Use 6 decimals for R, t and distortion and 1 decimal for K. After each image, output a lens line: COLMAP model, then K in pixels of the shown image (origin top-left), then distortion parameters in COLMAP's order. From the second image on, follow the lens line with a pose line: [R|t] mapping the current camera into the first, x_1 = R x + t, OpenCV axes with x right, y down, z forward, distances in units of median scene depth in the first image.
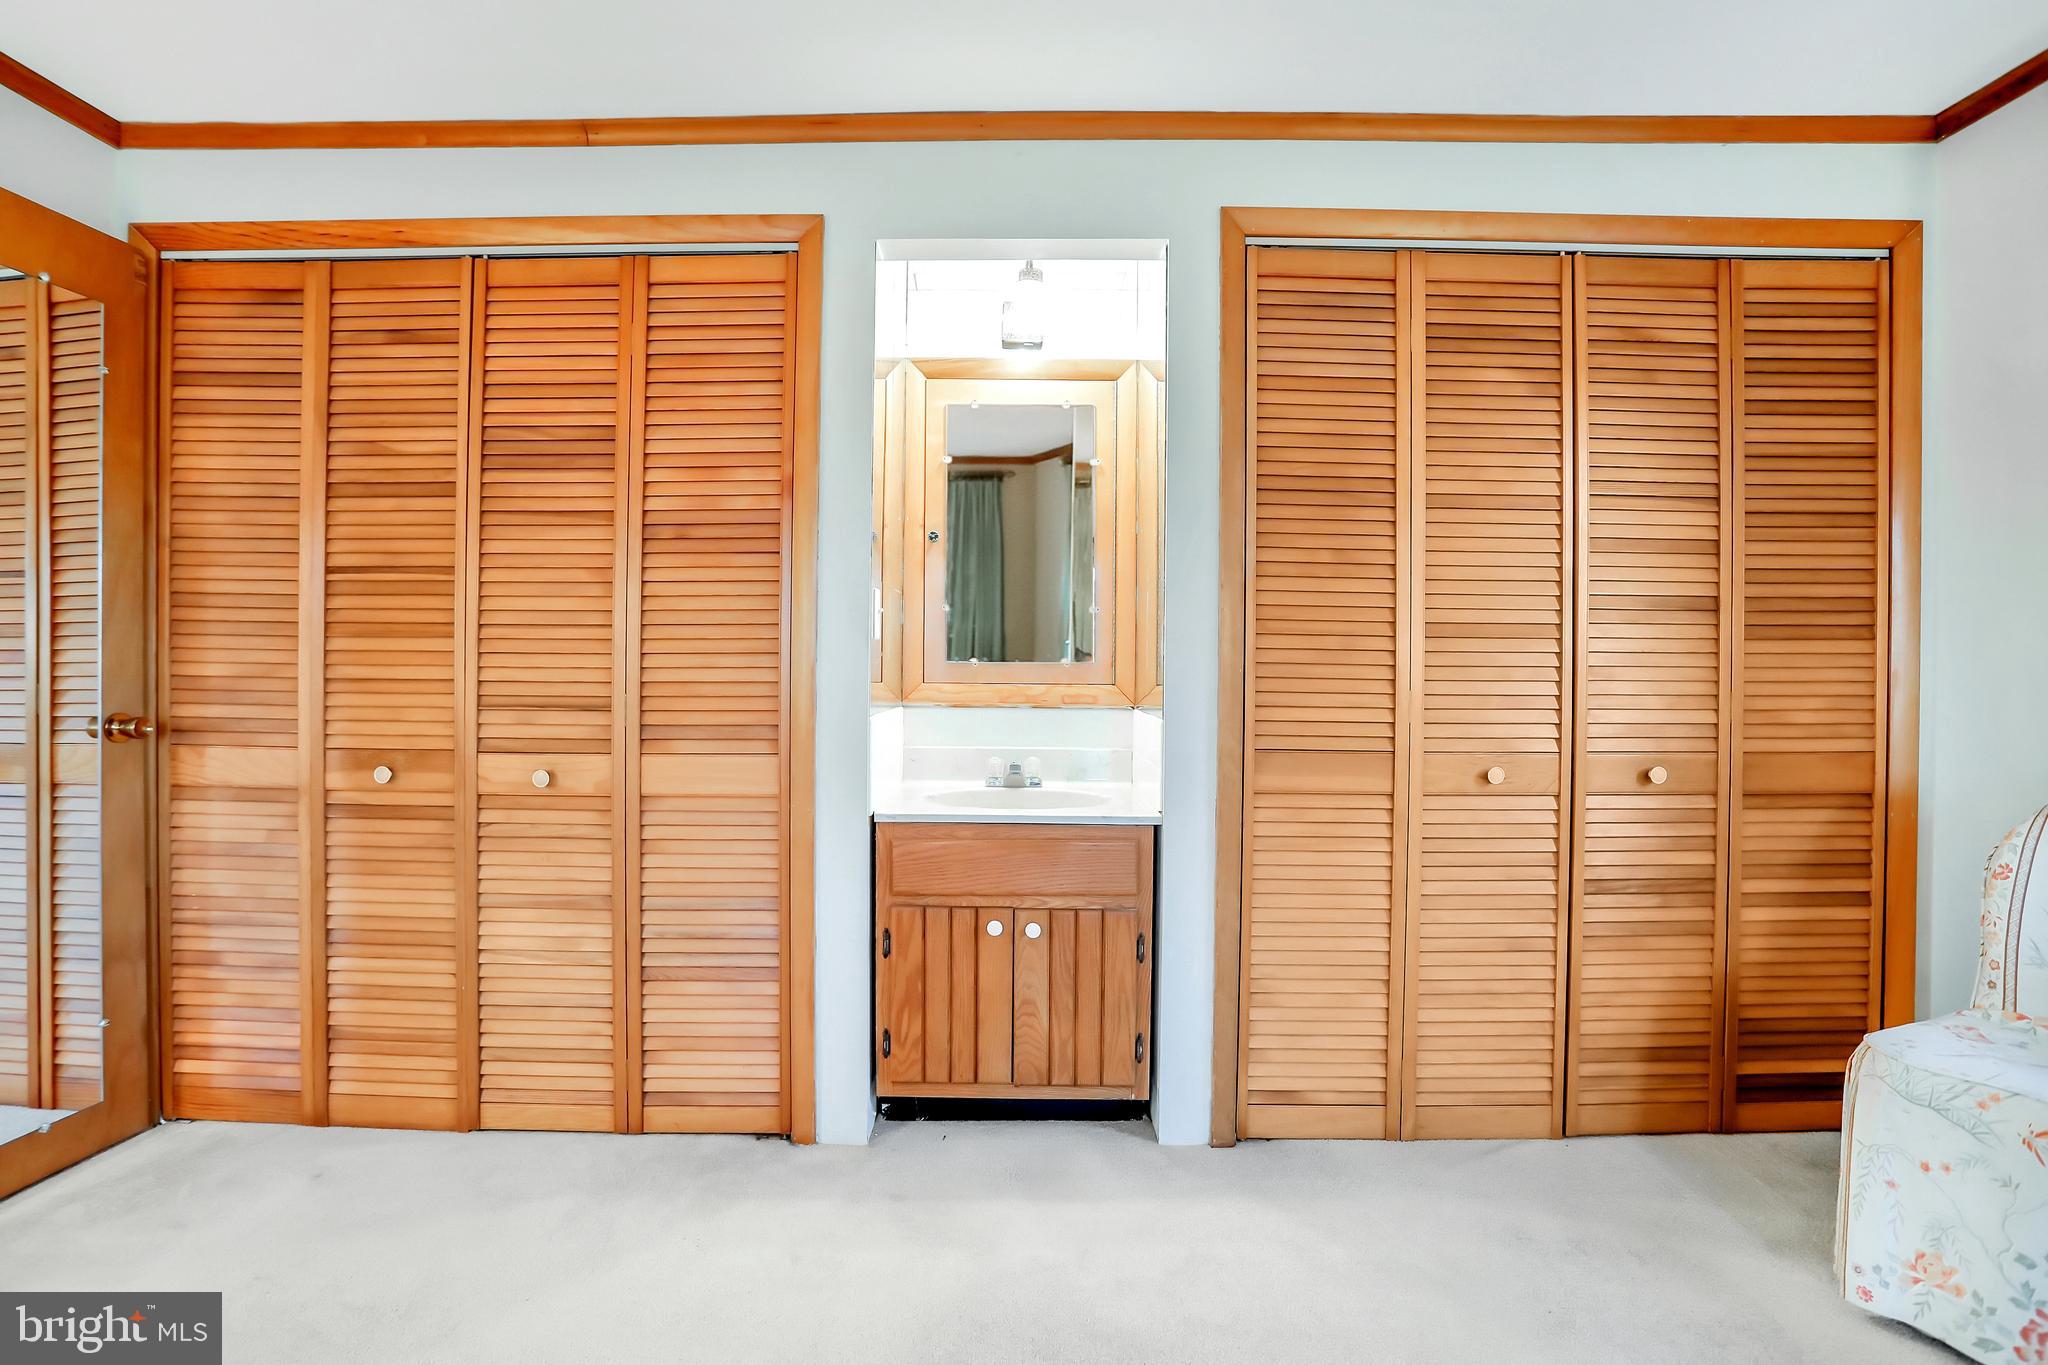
lens RADIAL K [[1034.1, 0, 1005.8], [0, 1034.1, 677.9], [0, 0, 1]] dist [-0.066456, 0.029344]
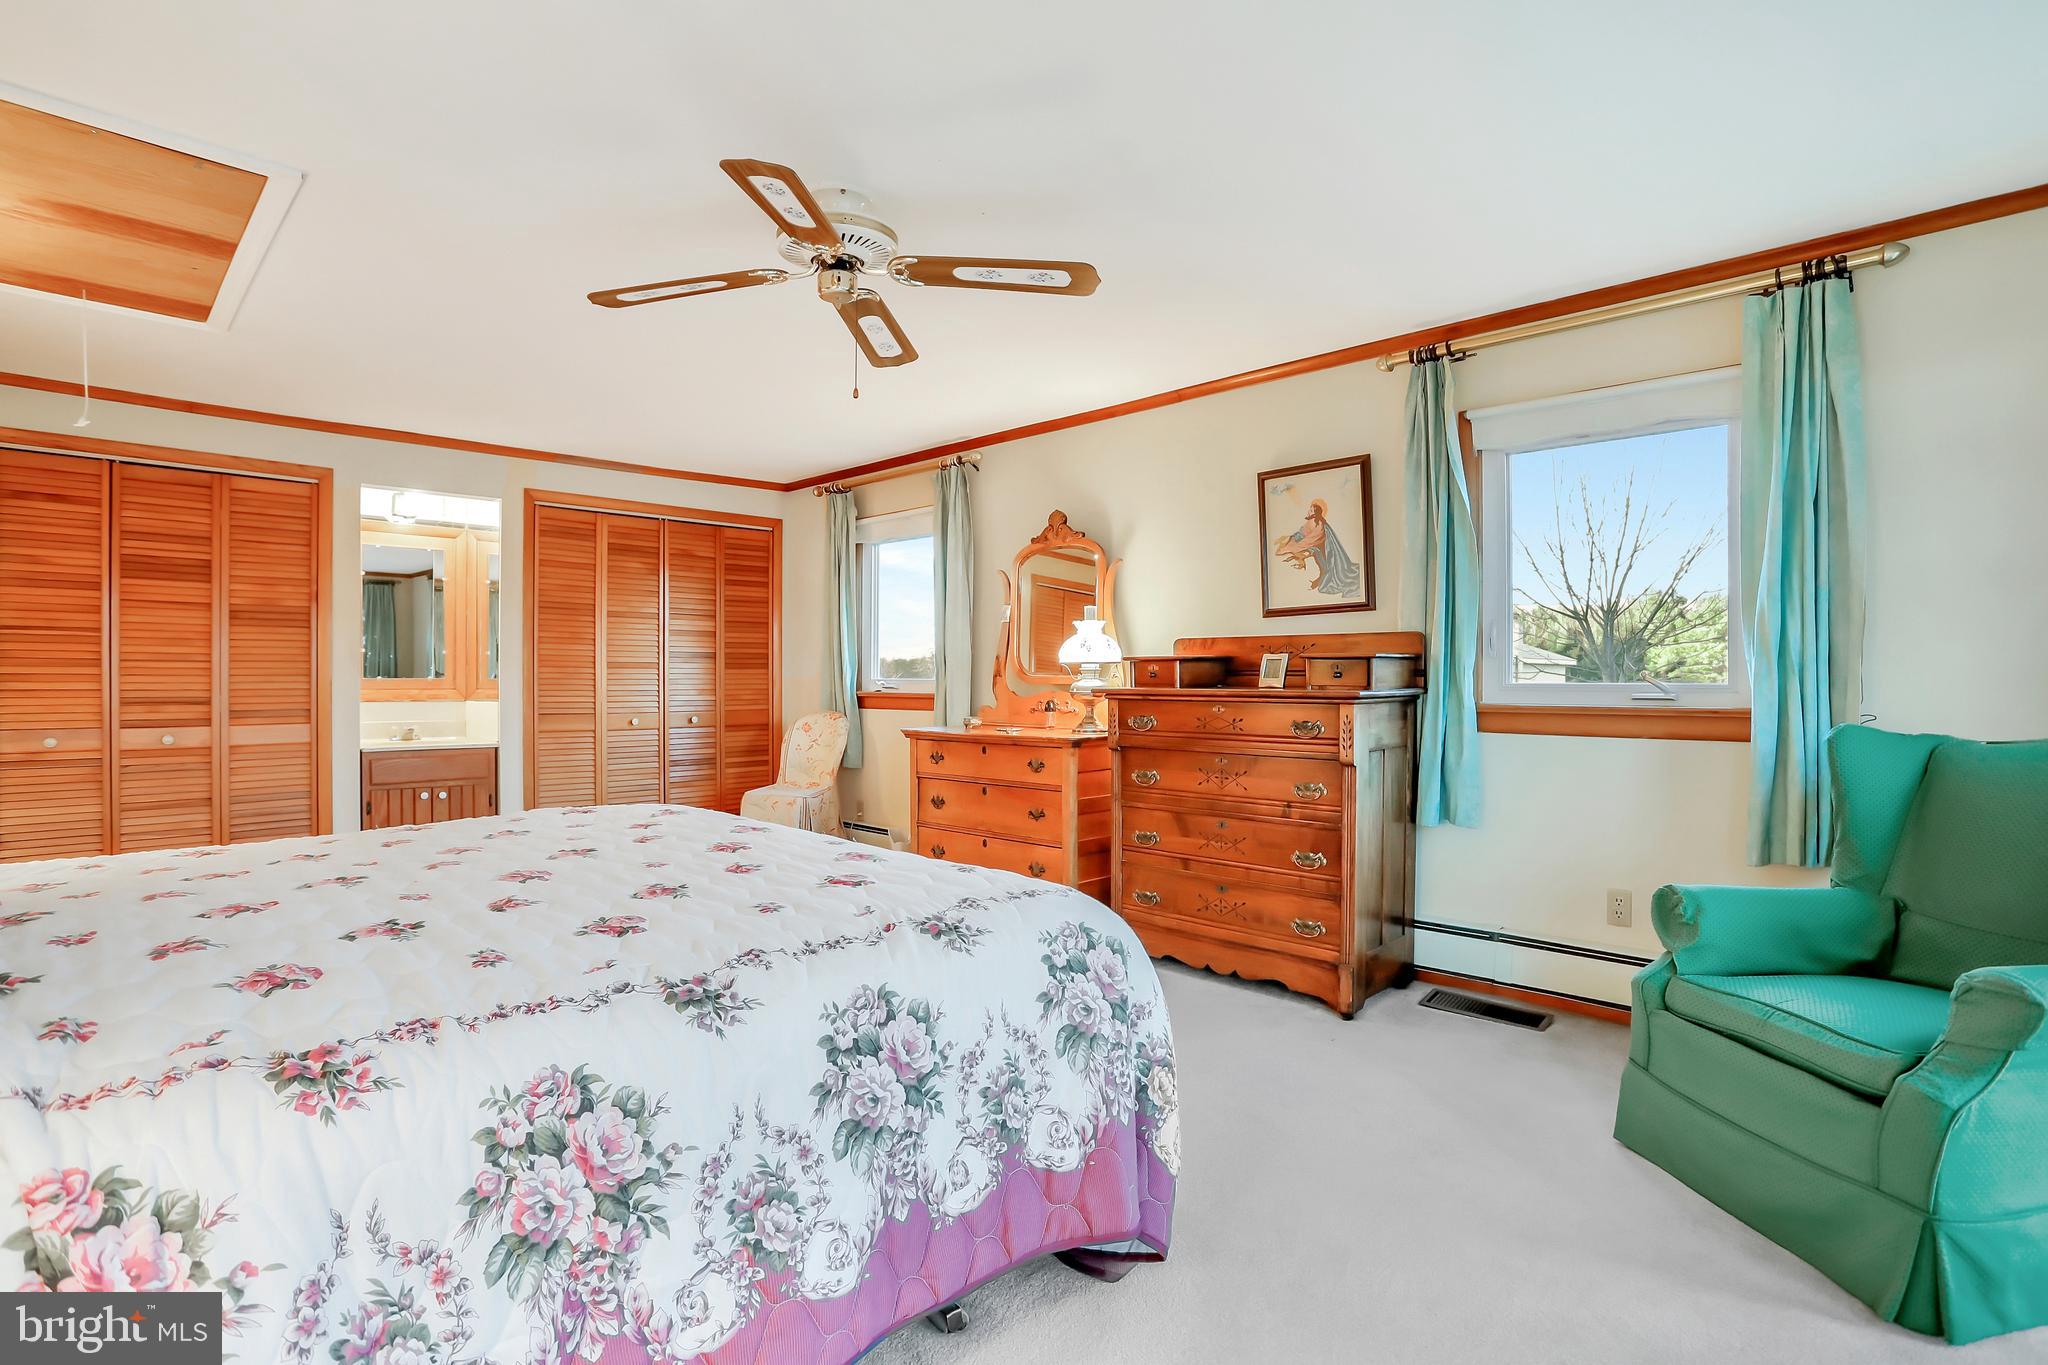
lens RADIAL K [[1034.1, 0, 1005.8], [0, 1034.1, 677.9], [0, 0, 1]] dist [-0.066456, 0.029344]
pose [[0.713292, -0.005032, 0.700849, -0.654327], [0.011760, 0.999919, -0.004789, 0.008743], [-0.700768, 0.011658, 0.713294, -1.479779]]
